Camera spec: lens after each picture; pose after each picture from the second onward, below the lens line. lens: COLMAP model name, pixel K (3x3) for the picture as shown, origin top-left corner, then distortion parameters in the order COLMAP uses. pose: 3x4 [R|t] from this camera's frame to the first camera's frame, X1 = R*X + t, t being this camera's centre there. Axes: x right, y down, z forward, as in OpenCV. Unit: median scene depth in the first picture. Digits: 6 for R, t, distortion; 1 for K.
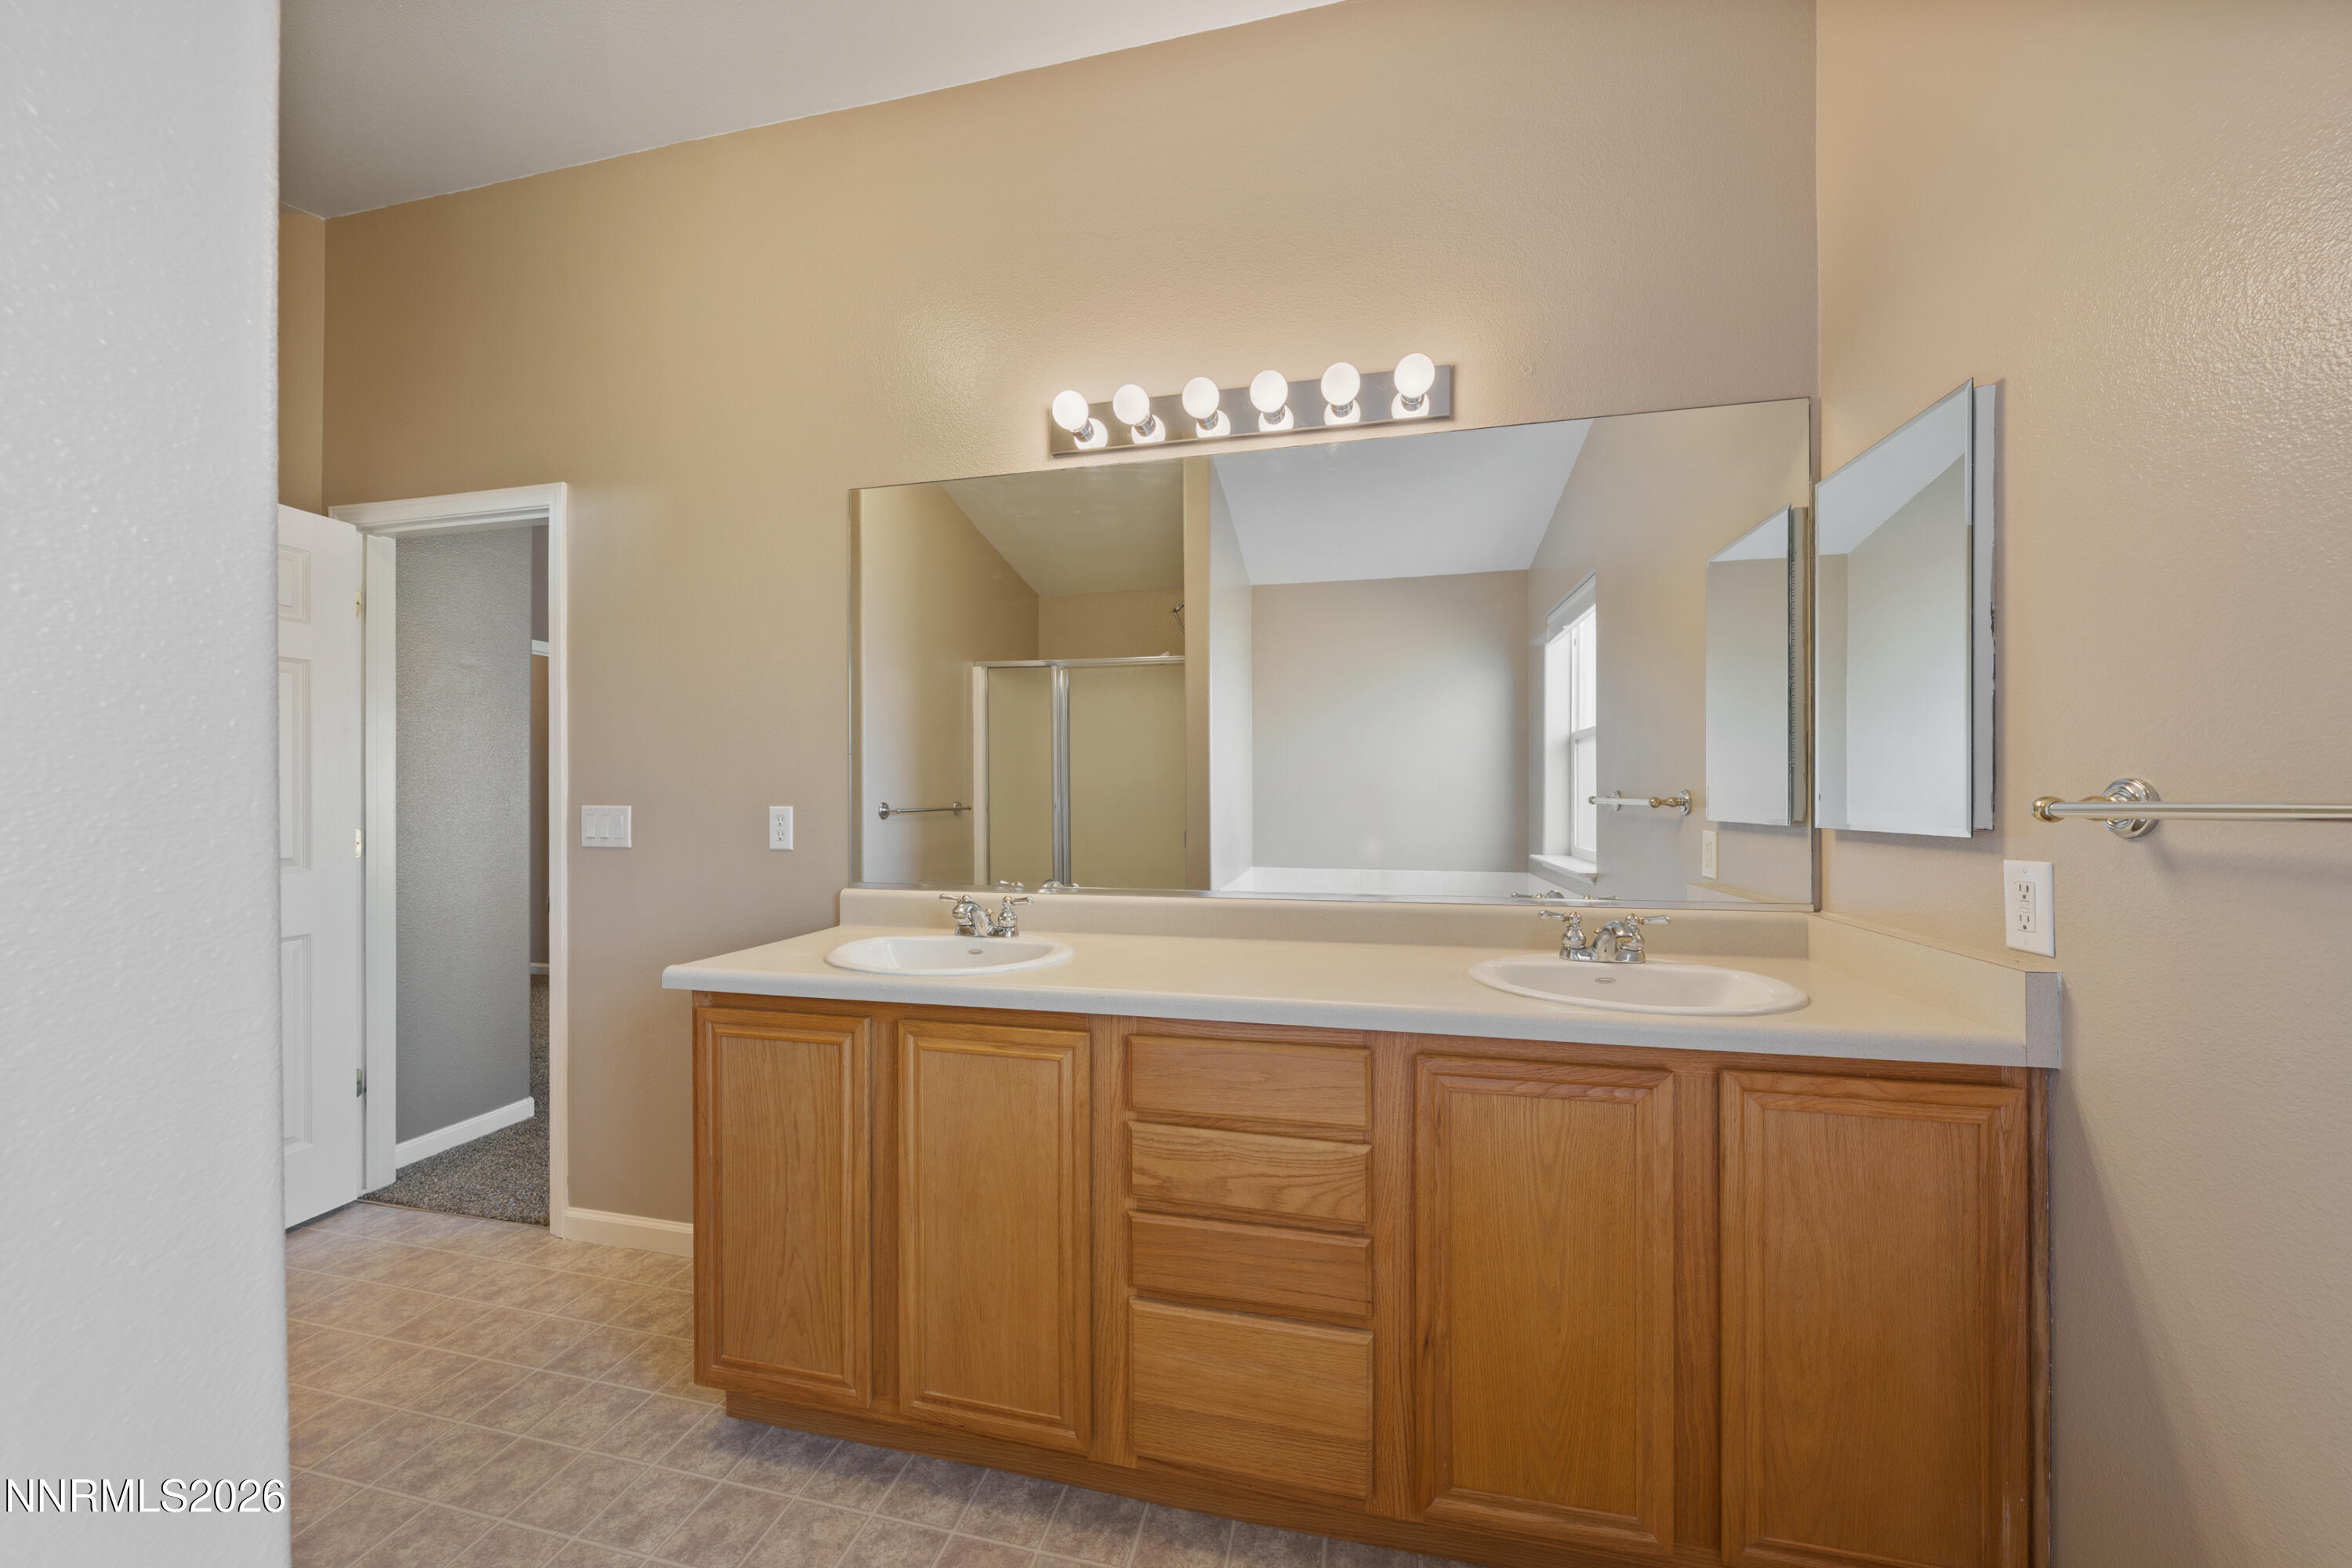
lens RADIAL K [[798.5, 0, 1165.0], [0, 798.5, 787.5], [0, 0, 1]] dist [-0.003961, 0.000342]
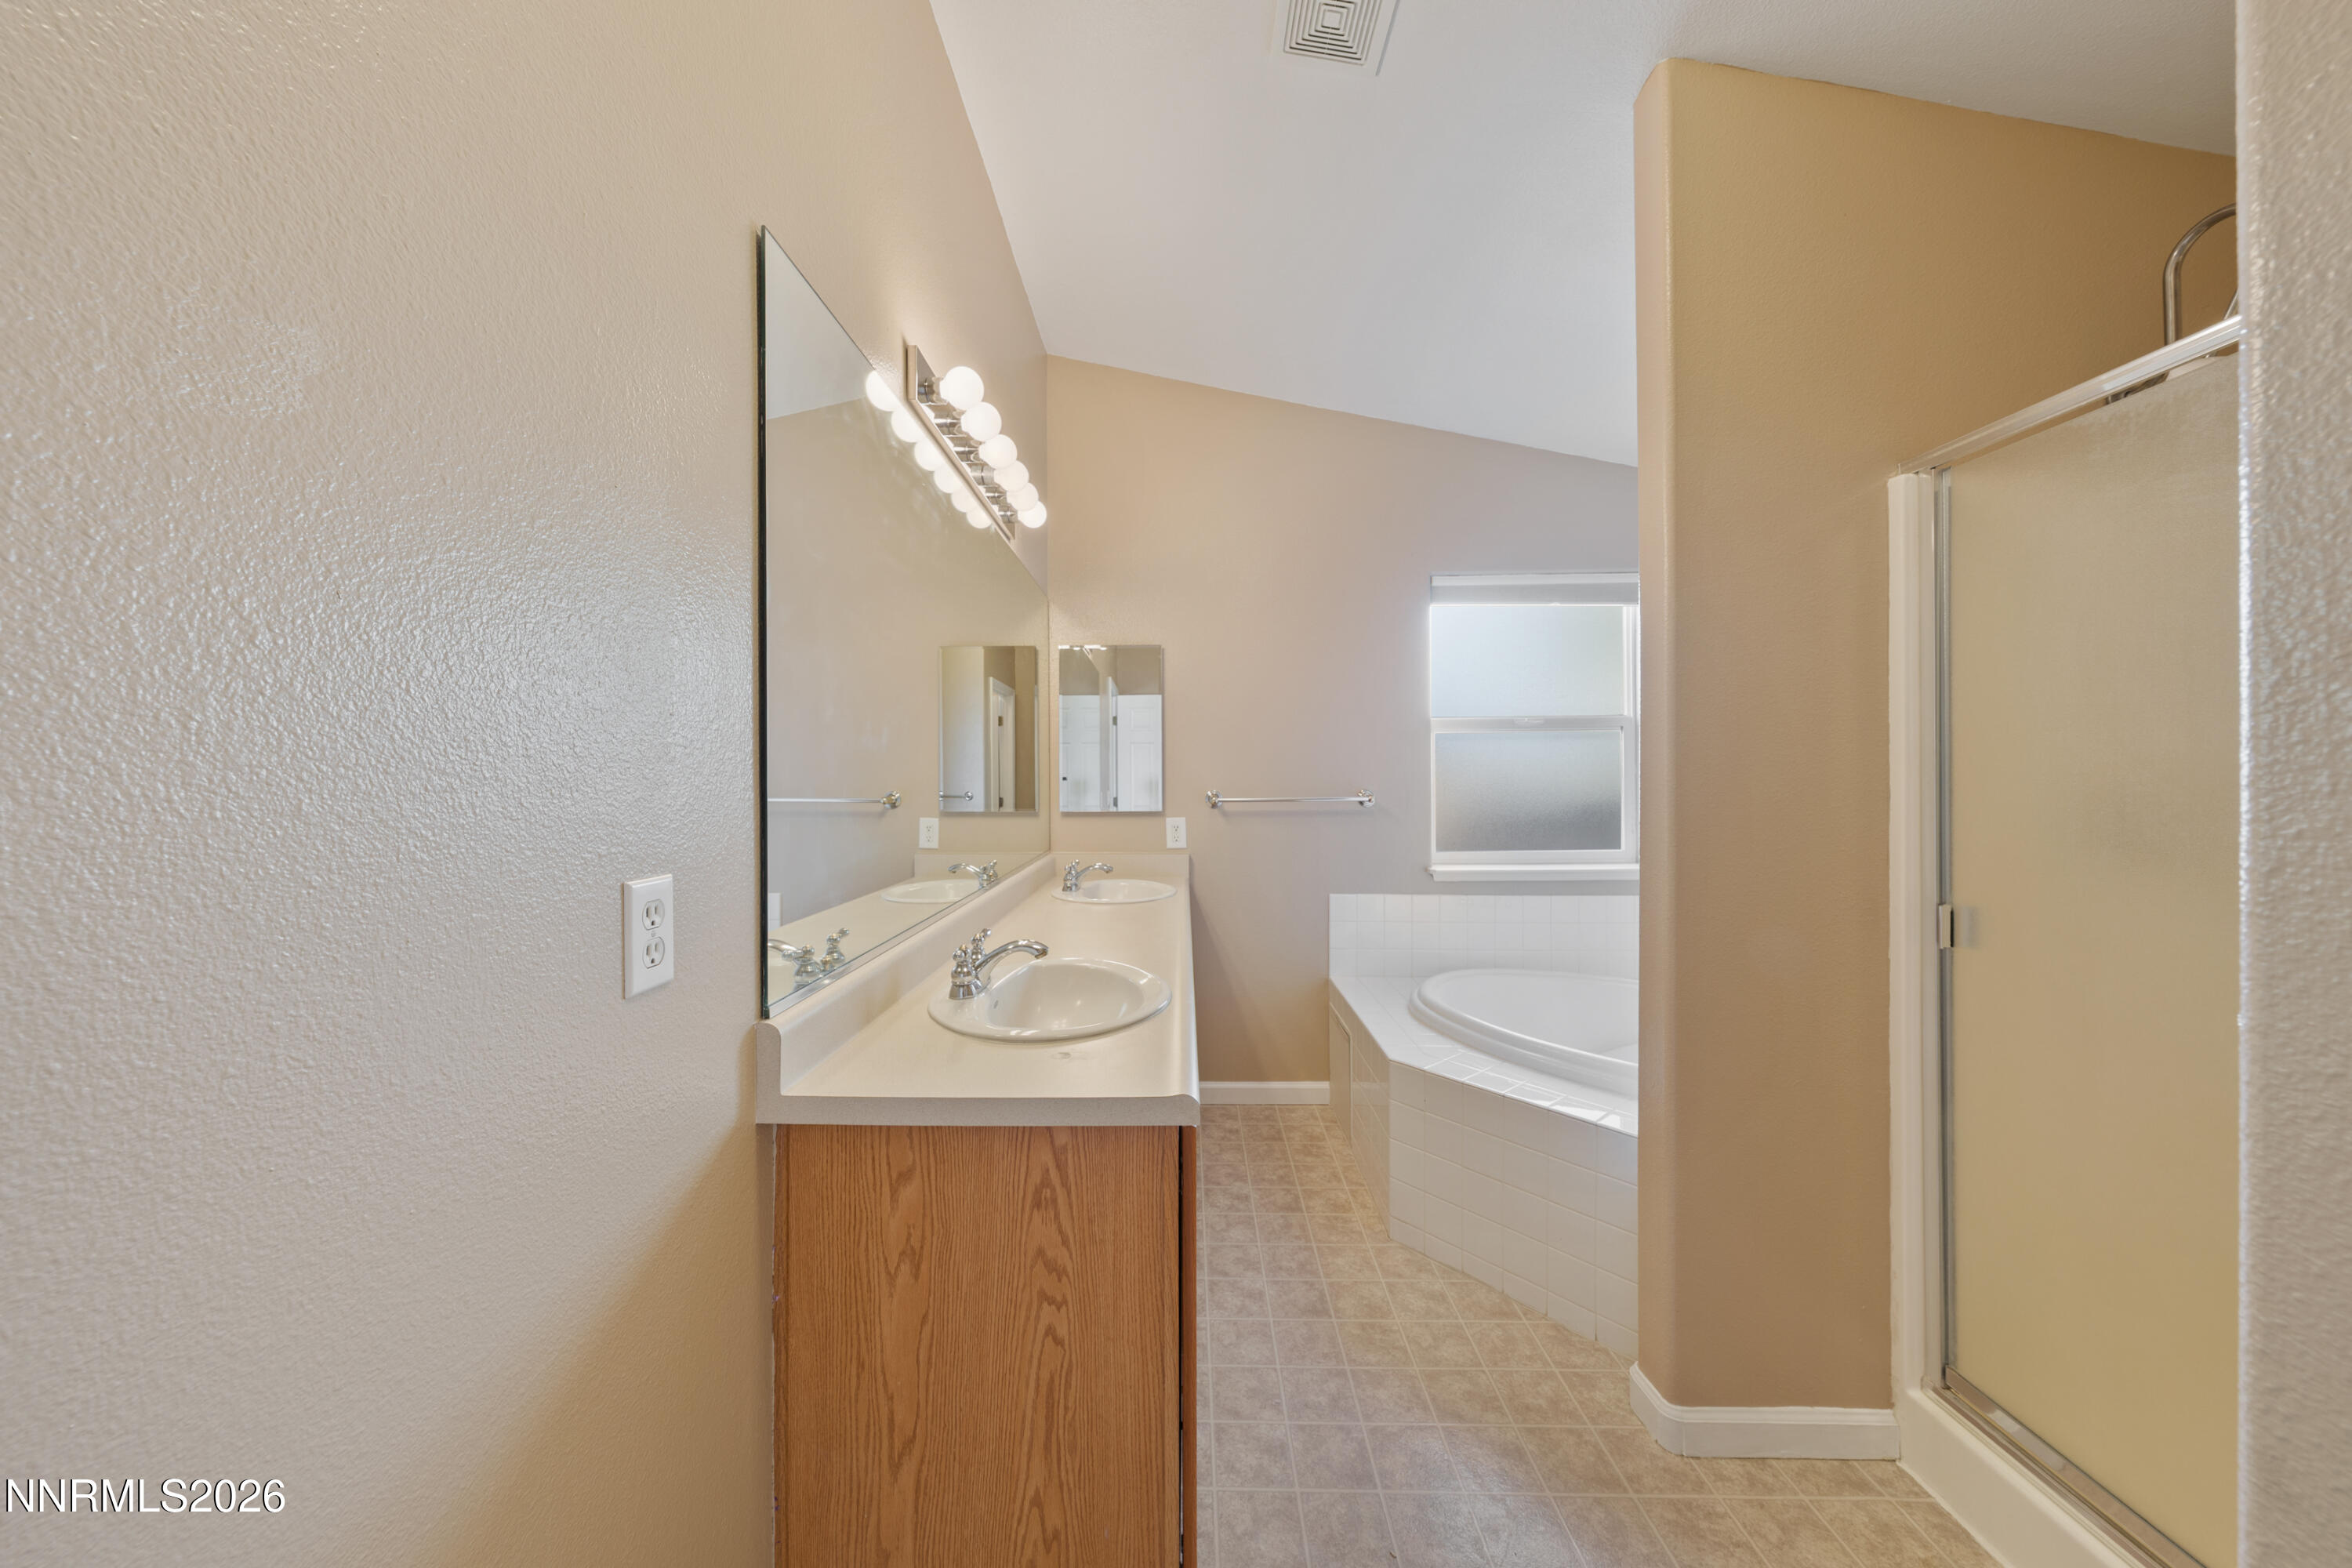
lens RADIAL K [[798.5, 0, 1166.3], [0, 798.5, 782.5], [0, 0, 1]] dist [-0.003961, 0.000342]
pose [[-0.214848, -0.003276, 0.976642, -1.900814], [-0.003719, 0.999990, 0.002536, -0.051159], [-0.976640, -0.003088, -0.214858, 1.706052]]
